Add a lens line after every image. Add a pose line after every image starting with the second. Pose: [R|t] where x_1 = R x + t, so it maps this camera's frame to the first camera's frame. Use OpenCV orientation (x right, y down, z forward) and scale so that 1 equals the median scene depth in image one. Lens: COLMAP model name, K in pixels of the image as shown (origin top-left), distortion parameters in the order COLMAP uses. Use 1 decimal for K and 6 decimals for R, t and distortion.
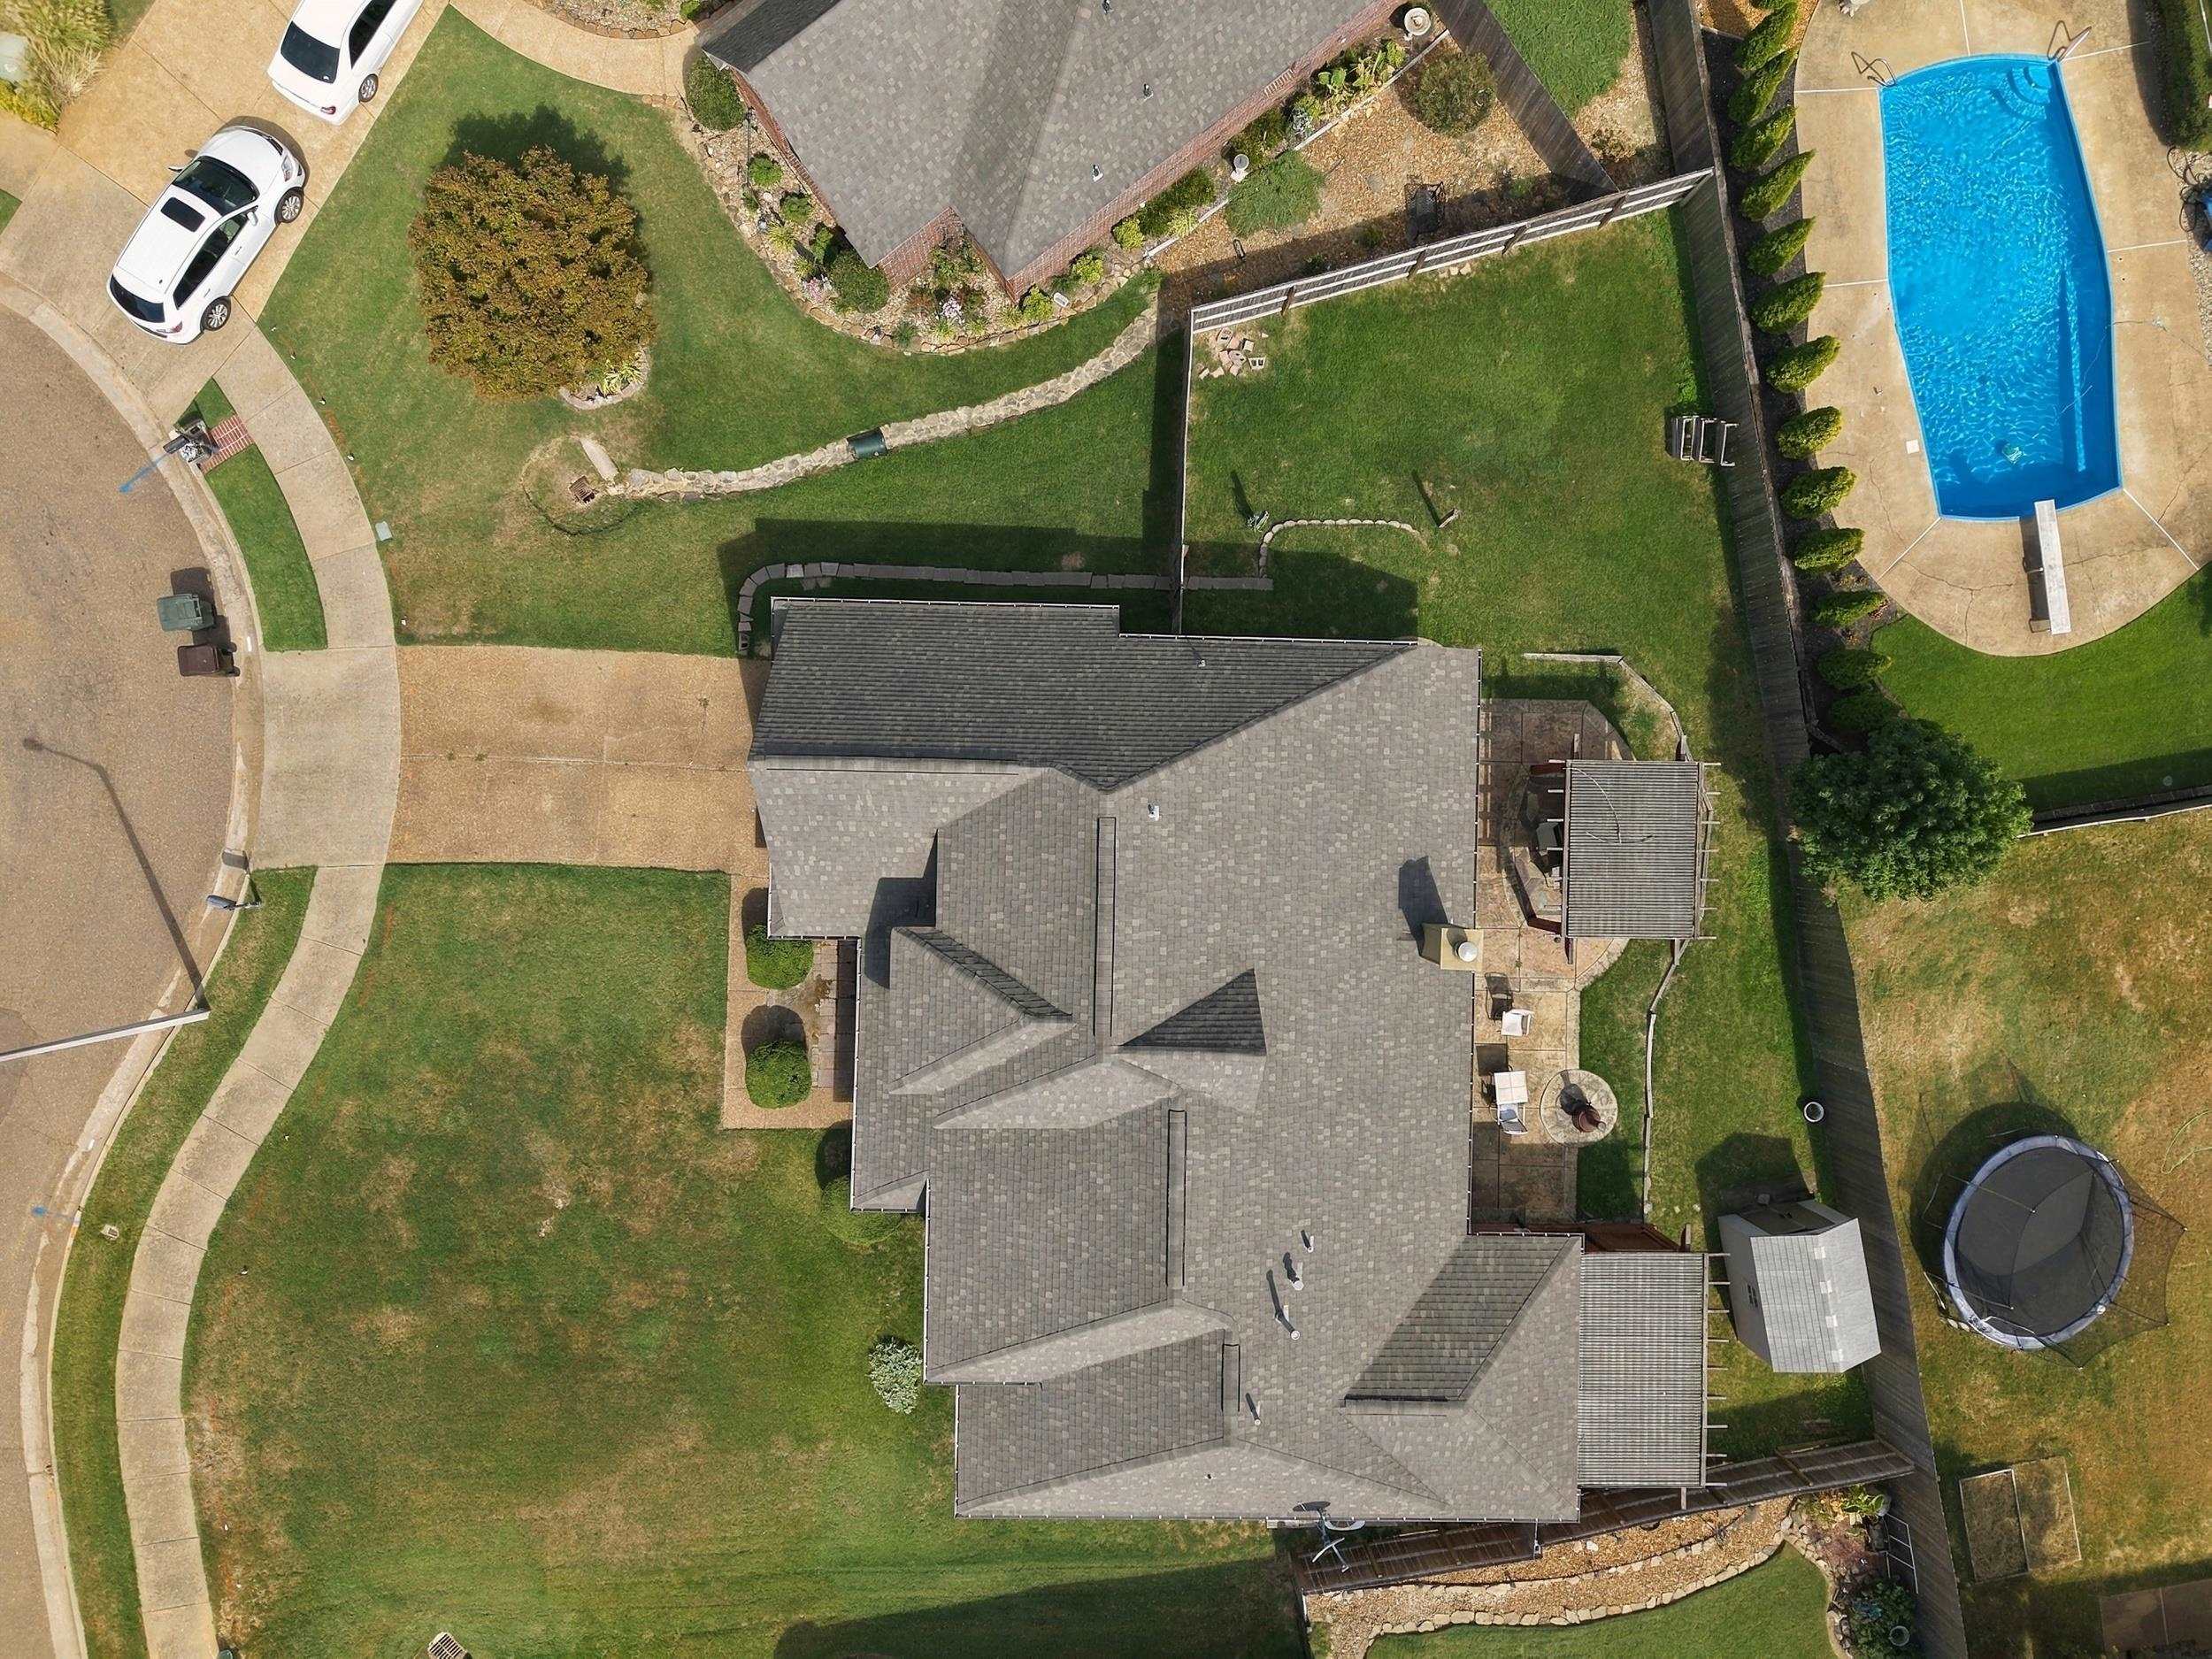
lens RADIAL K [[1461.8, 0, 1099.4], [0, 1461.8, 815.8], [0, 0, 1]] dist [-0.005502, -0.019758]
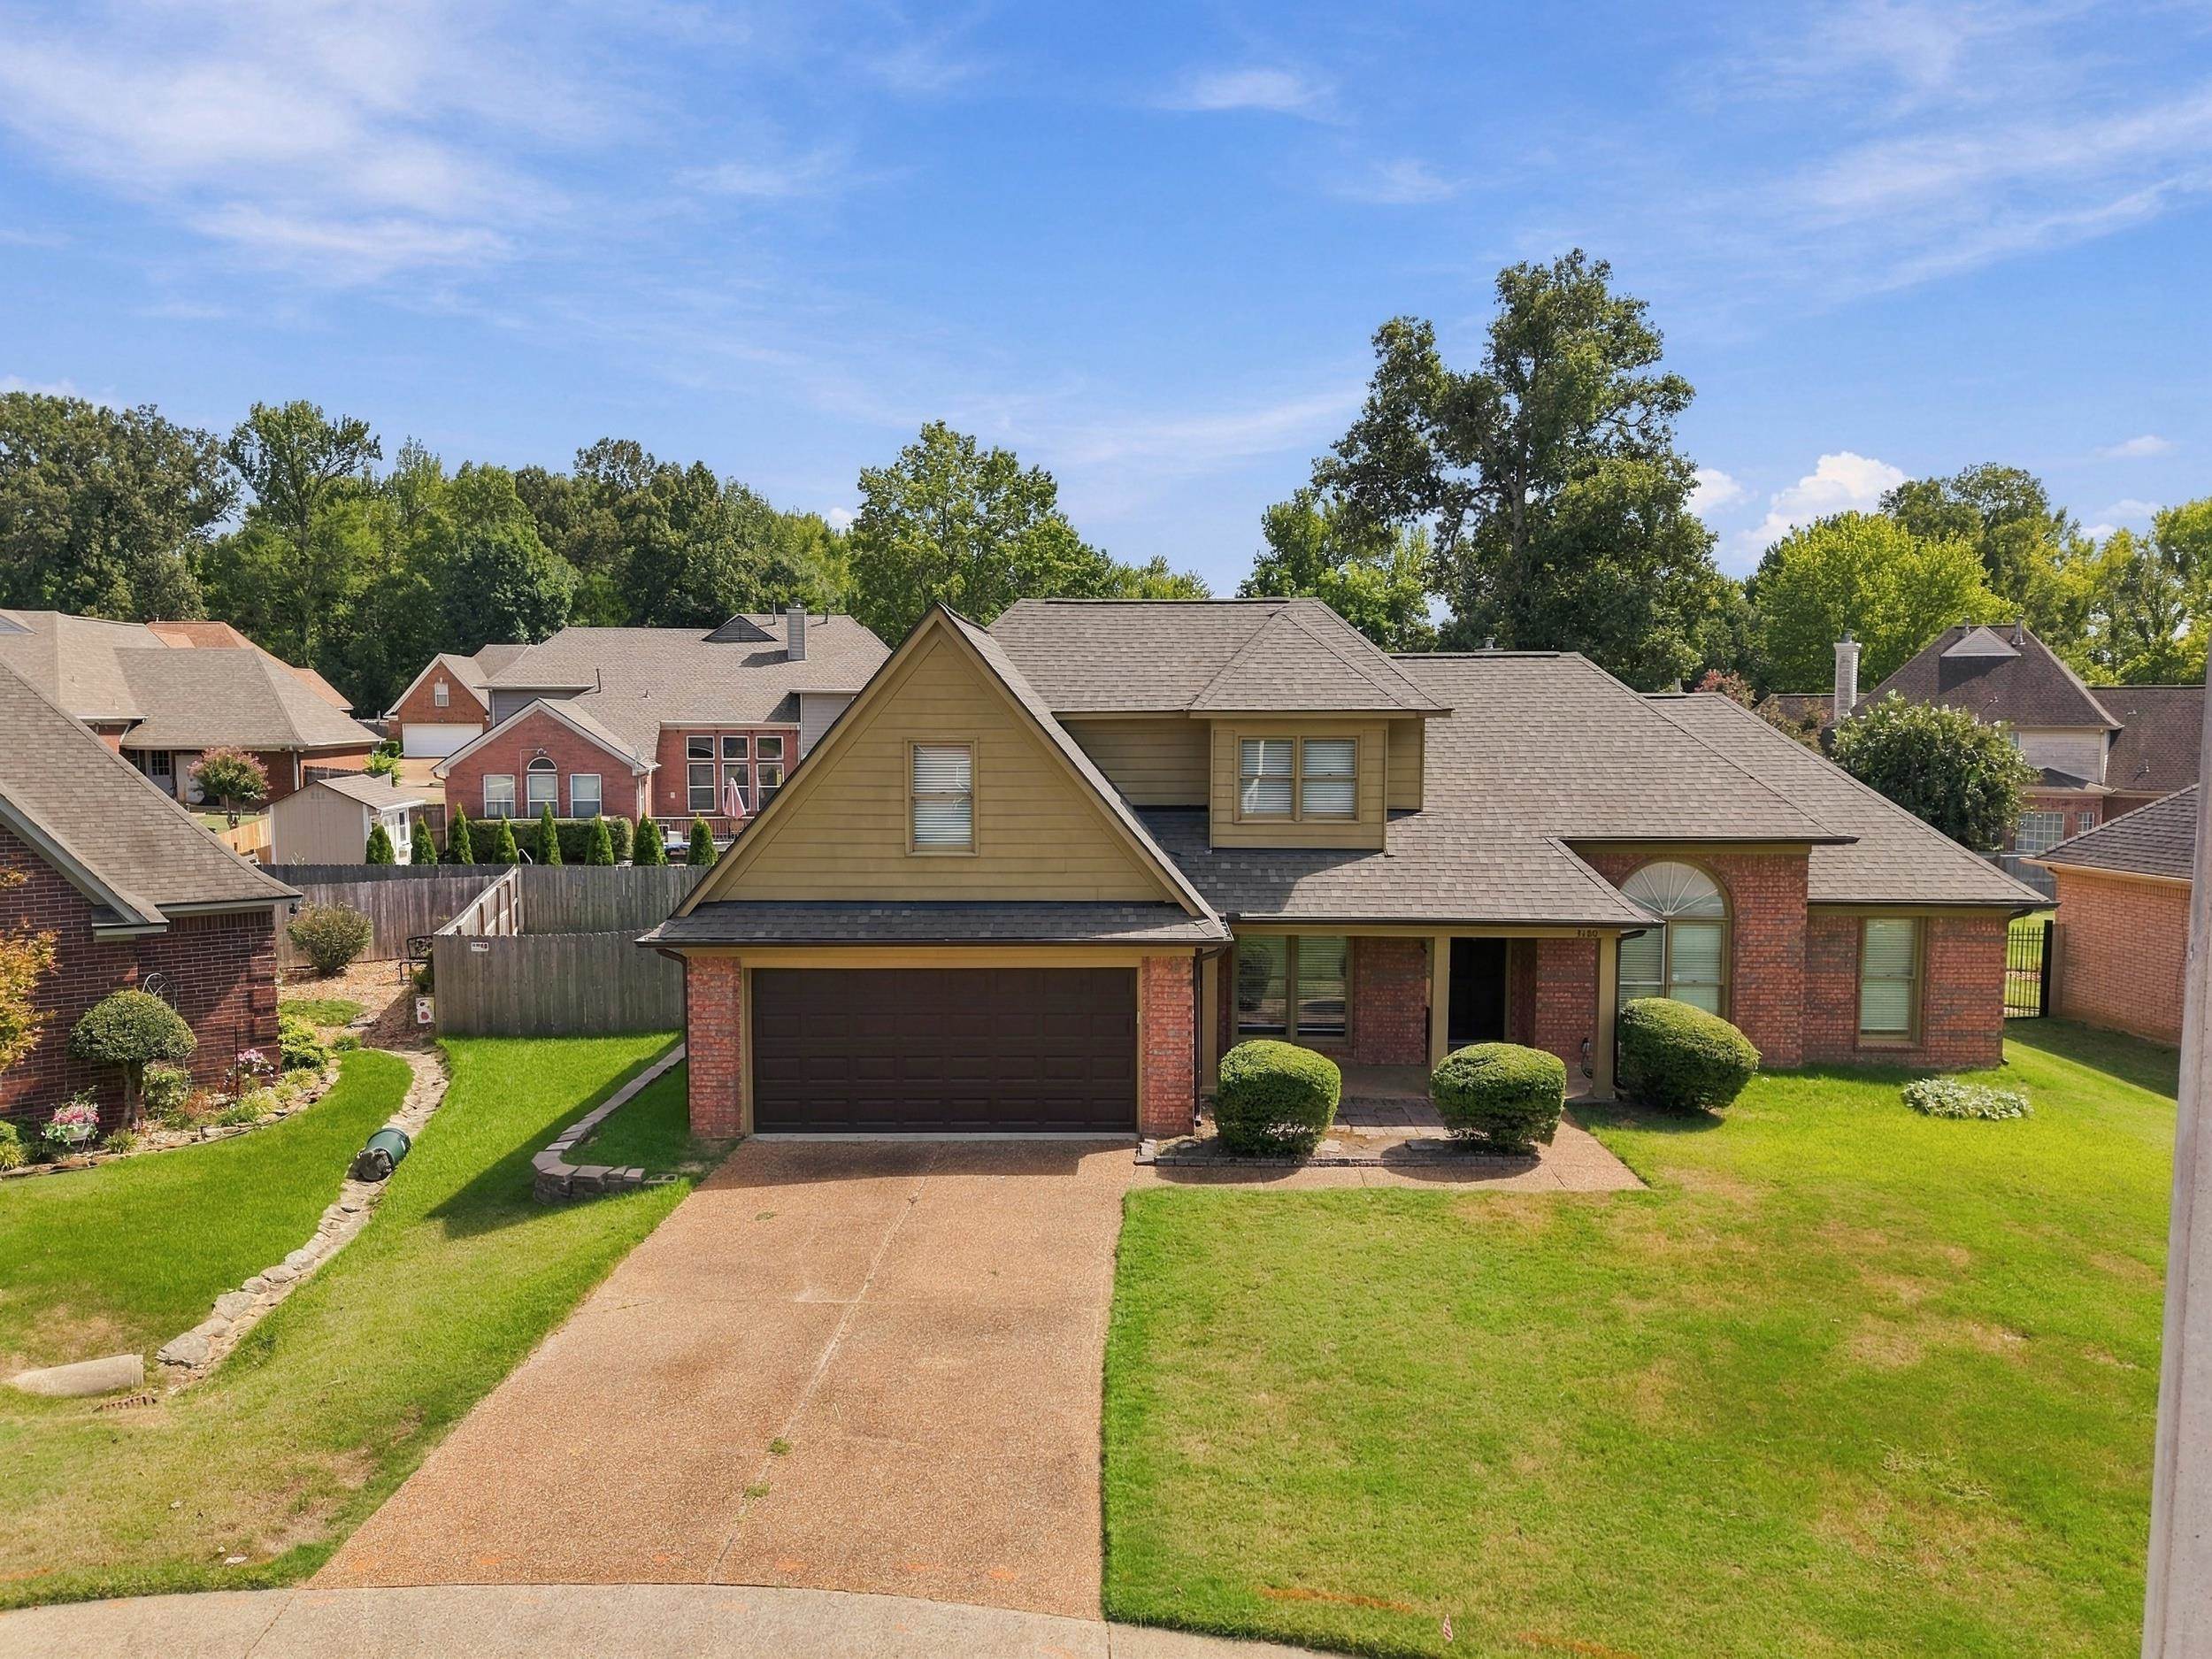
lens RADIAL K [[1461.8, 0, 1099.4], [0, 1461.8, 815.8], [0, 0, 1]] dist [-0.005502, -0.019758]
pose [[0.007795, -0.114378, 0.993407, -0.713787], [0.999946, 0.007791, -0.006949, 0.031691], [-0.006945, 0.993407, 0.114432, 0.806706]]
